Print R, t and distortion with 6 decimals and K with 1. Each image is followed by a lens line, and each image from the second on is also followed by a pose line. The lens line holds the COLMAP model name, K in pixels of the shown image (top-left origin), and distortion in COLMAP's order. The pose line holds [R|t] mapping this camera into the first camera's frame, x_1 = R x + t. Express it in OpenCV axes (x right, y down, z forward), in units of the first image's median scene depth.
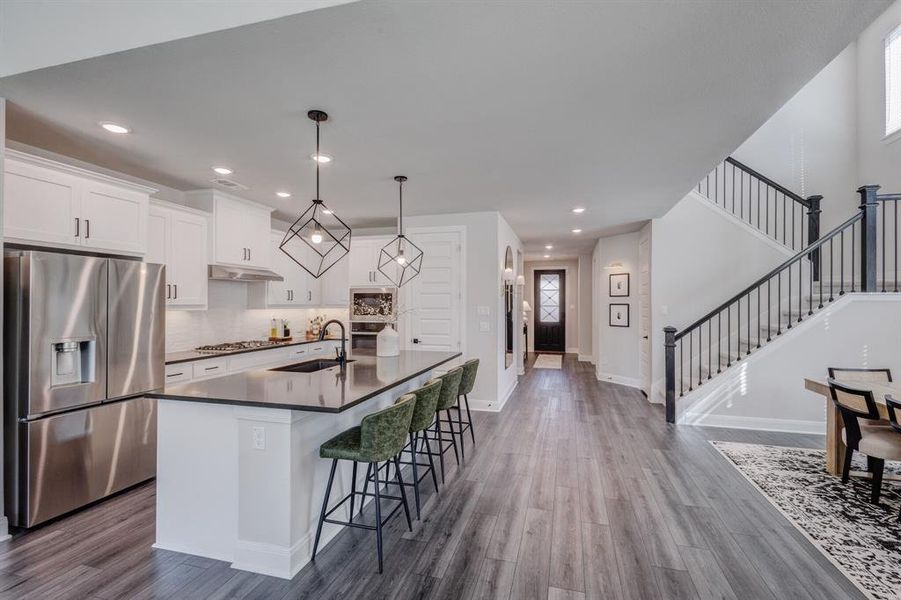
lens RADIAL K [[414.5, 0, 451.1], [0, 414.5, 300.0], [0, 0, 1]] dist [0.002637, 0.000111]
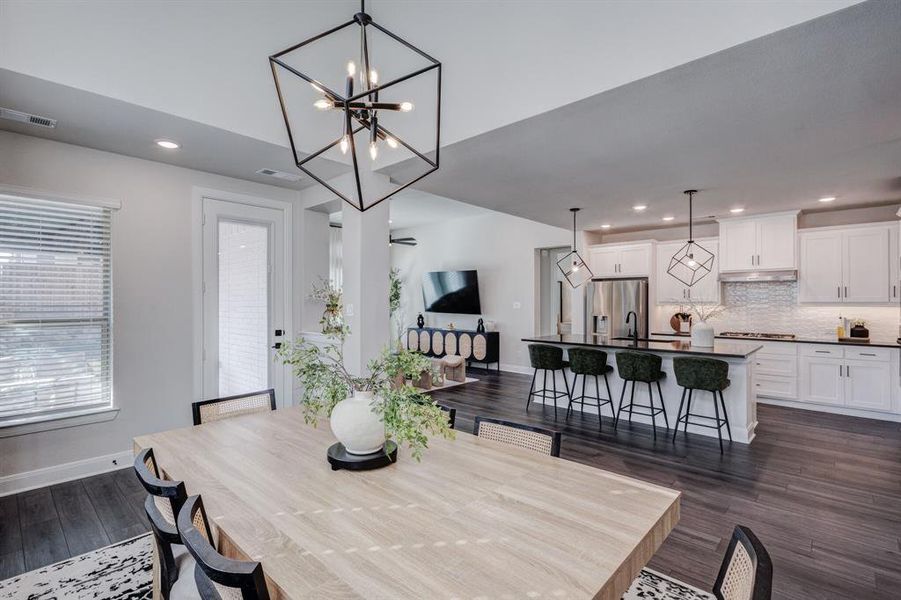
lens RADIAL K [[420.2, 0, 450.5], [0, 420.2, 300.0], [0, 0, 1]] dist [0.005370, -0.000009]
pose [[-0.448985, -0.002734, -0.893535, 1.165436], [0.007900, 0.999944, -0.007029, 0.008657], [0.893504, -0.010215, -0.448938, 0.887525]]
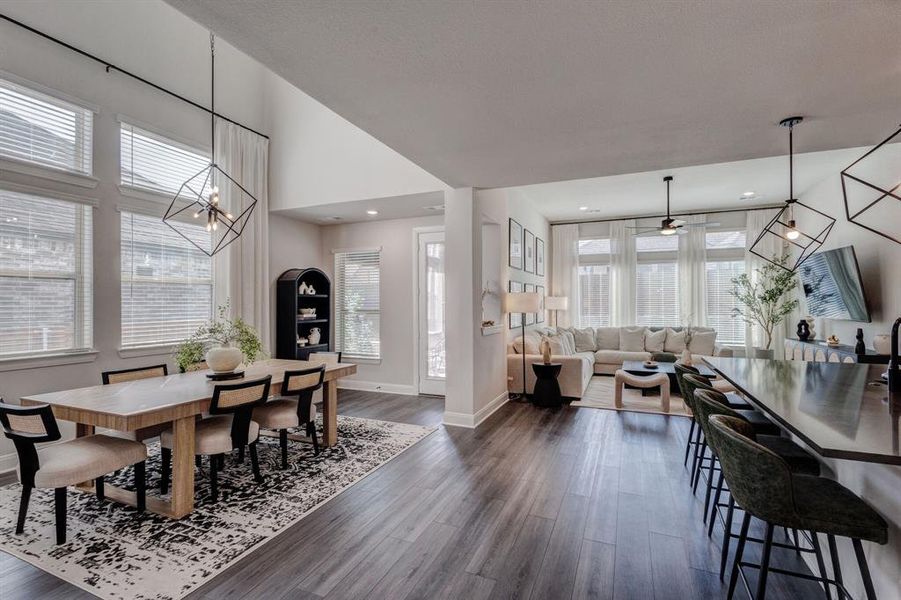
lens RADIAL K [[414.5, 0, 451.1], [0, 414.5, 300.0], [0, 0, 1]] dist [0.002637, 0.000111]
pose [[-0.991818, 0.001596, 0.127653, 0.265676], [-0.000462, 0.999870, -0.016090, 0.023747], [-0.127662, -0.016018, -0.991688, 1.396269]]
